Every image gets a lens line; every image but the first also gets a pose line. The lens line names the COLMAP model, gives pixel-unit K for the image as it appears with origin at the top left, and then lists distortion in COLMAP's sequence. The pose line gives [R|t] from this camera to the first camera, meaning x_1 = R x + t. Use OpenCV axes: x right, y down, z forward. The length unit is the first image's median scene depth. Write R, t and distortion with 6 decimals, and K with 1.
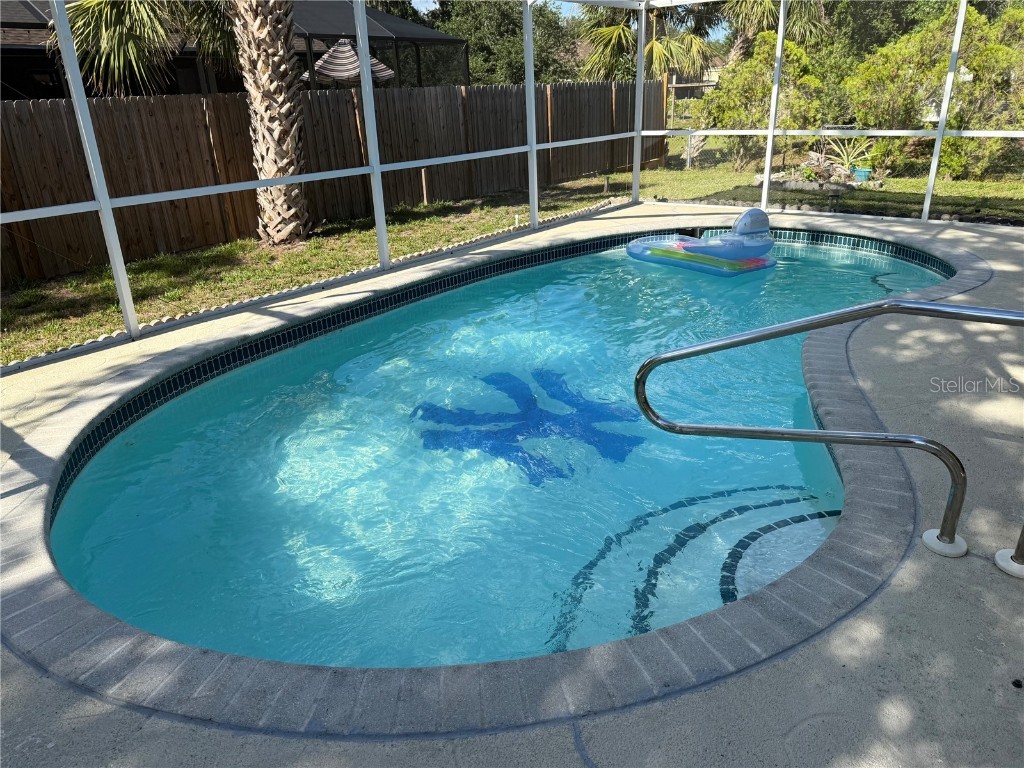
lens RADIAL K [[721.0, 0, 513.1], [0, 721.0, 396.2], [0, 0, 1]] dist [0.004107, 0.000668]
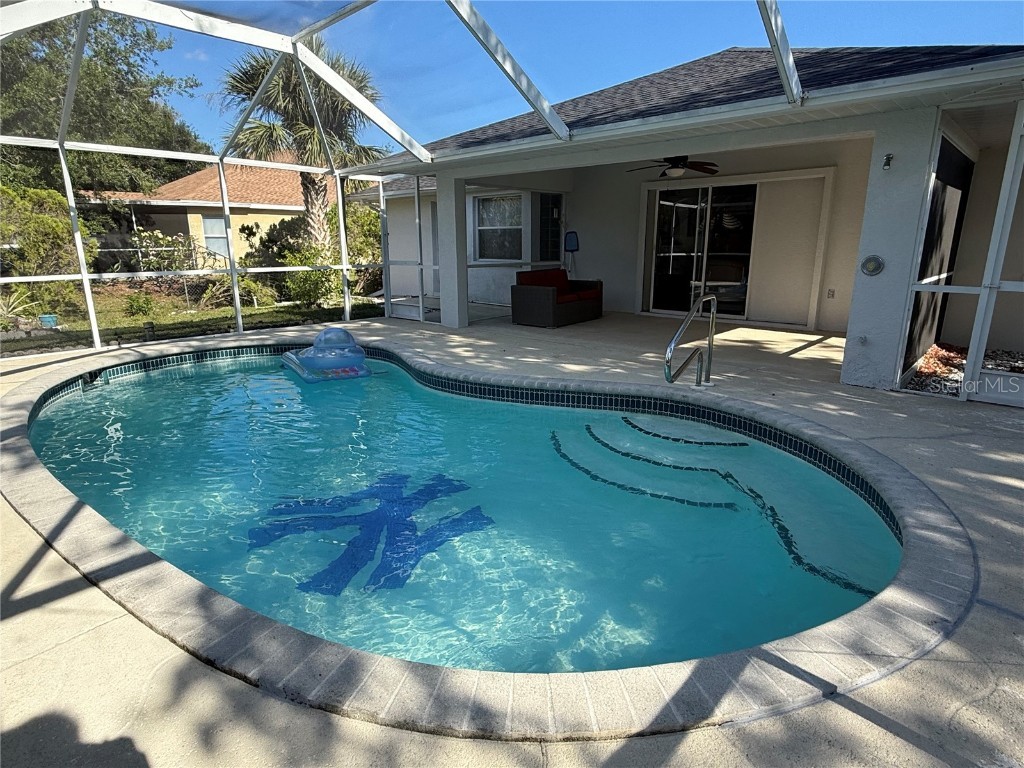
lens RADIAL K [[563.6, 0, 512.0], [0, 563.6, 384.0], [0, 0, 1]] dist [0.000981, -0.000066]
pose [[0.084249, -0.208981, 0.974284, -0.492974], [0.393807, 0.905144, 0.160097, -0.135288], [-0.915324, 0.370192, 0.158556, 0.432875]]
